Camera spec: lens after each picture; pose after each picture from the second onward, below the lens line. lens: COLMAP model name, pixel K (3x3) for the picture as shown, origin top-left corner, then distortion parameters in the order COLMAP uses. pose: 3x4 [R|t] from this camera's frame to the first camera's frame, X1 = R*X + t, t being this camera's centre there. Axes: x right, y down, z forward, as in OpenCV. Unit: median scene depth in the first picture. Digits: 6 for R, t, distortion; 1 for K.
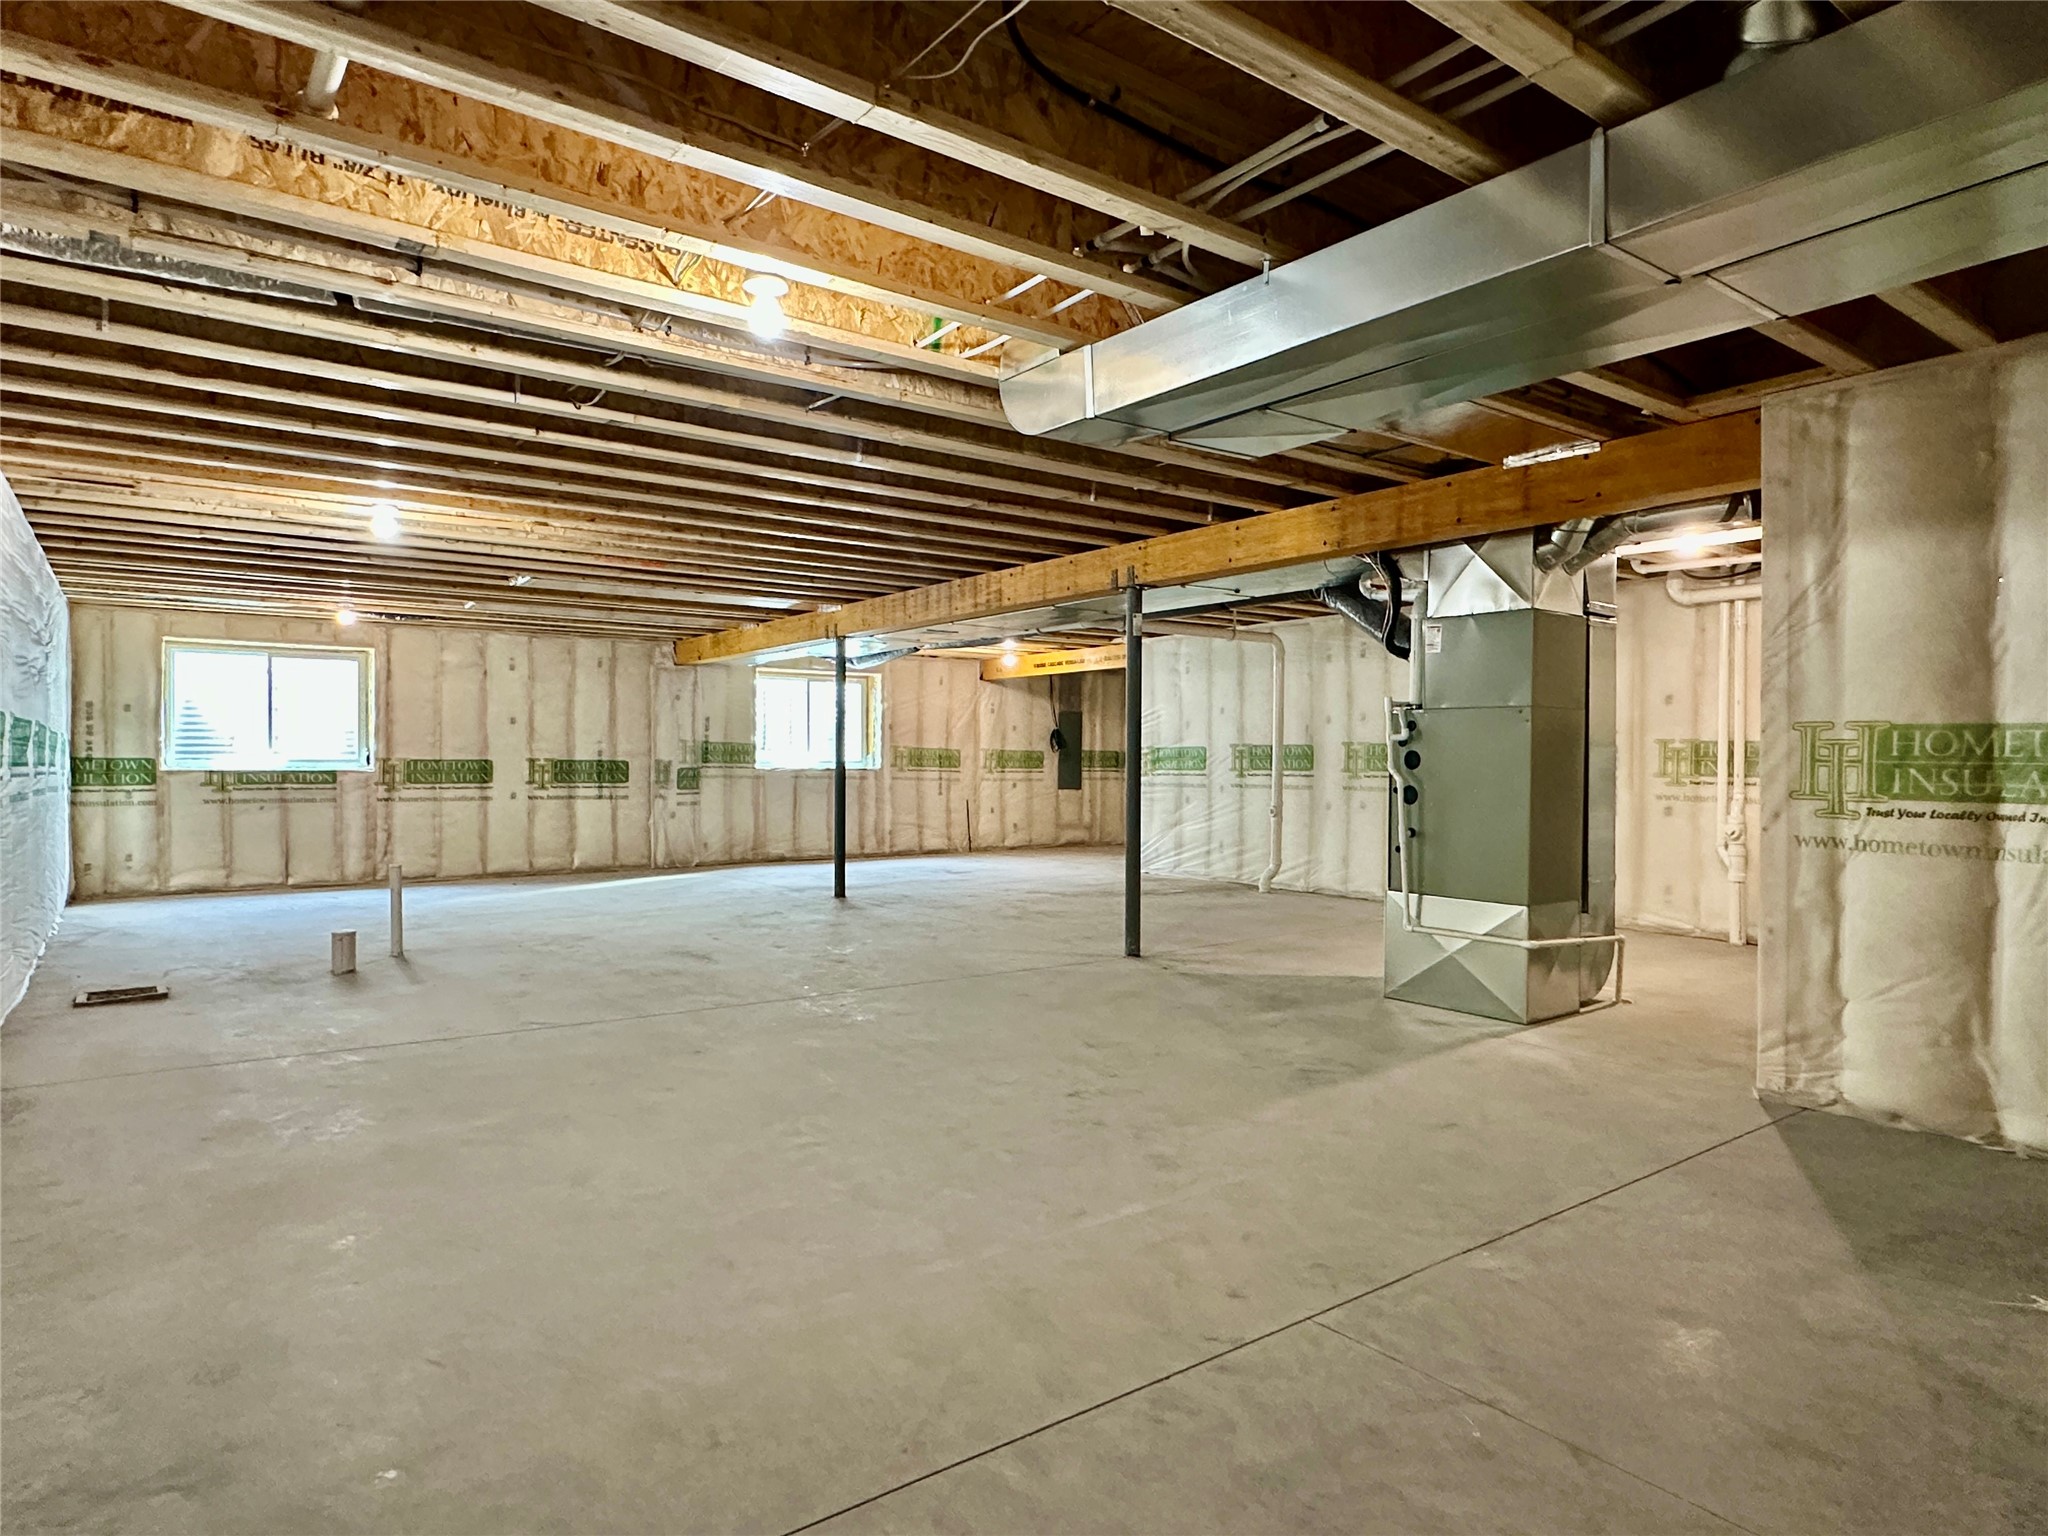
lens RADIAL K [[1175.7, 0, 1026.8], [0, 1175.7, 761.3], [0, 0, 1]] dist [-0.007619, 0.004414]
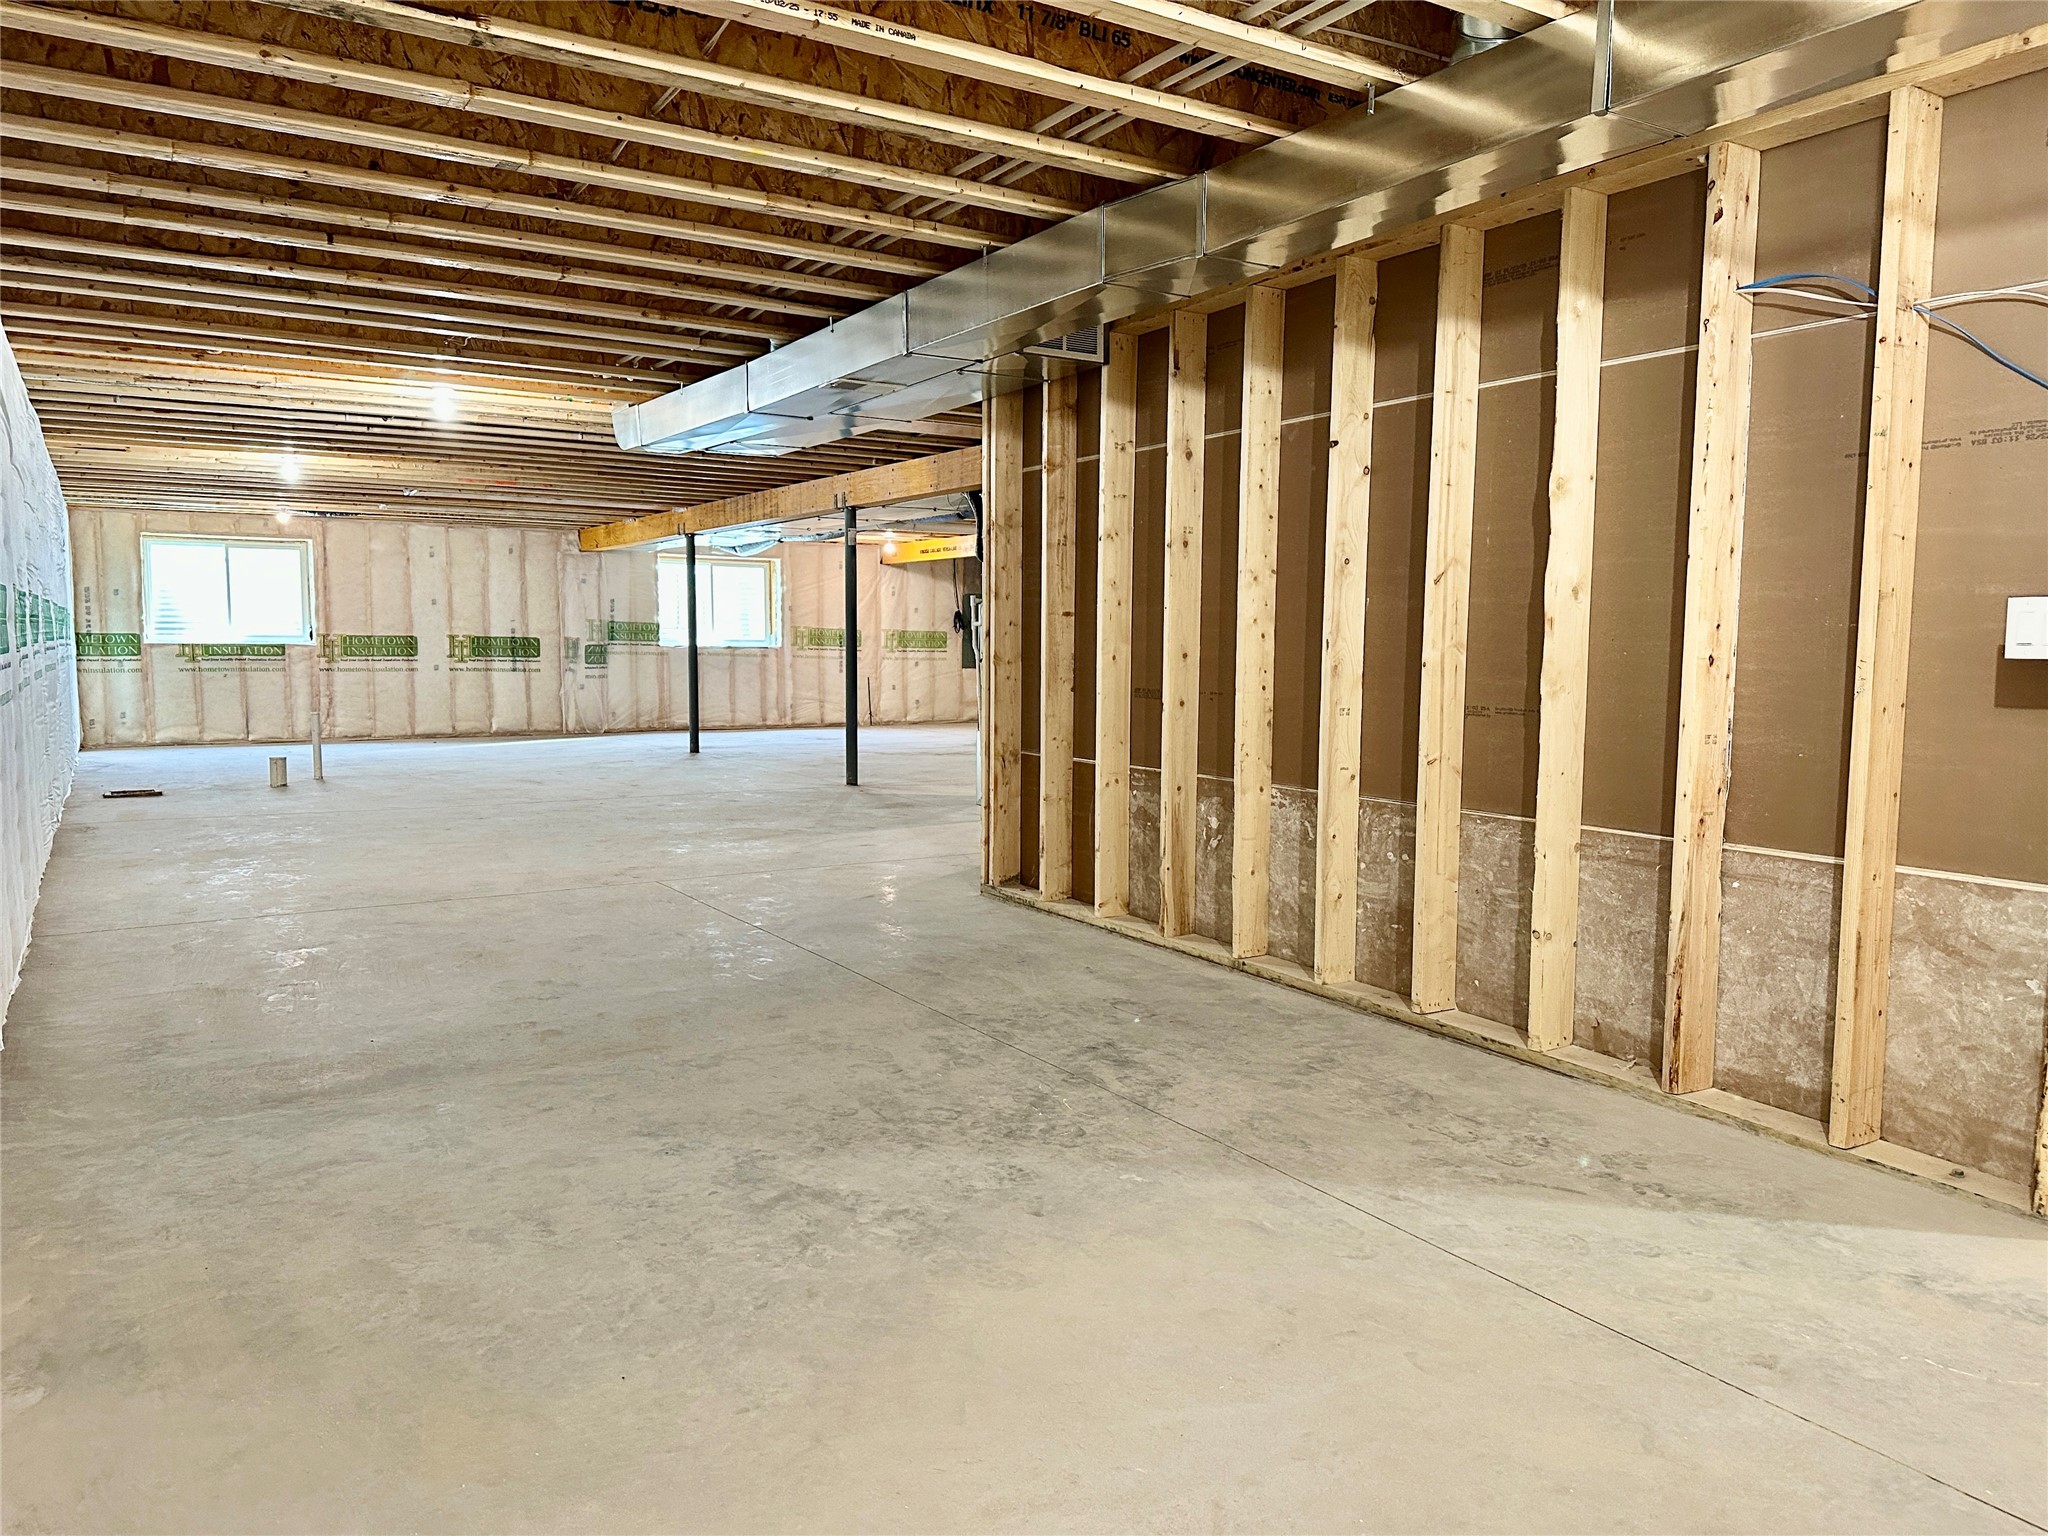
lens RADIAL K [[1425.8, 0, 1018.8], [0, 1425.8, 770.1], [0, 0, 1]] dist [0.043603, -0.054321]
pose [[0.996517, 0.011344, -0.082612, 0.246670], [-0.003977, 0.996041, 0.088803, 0.002016], [0.083292, -0.088165, 0.992617, -0.354221]]
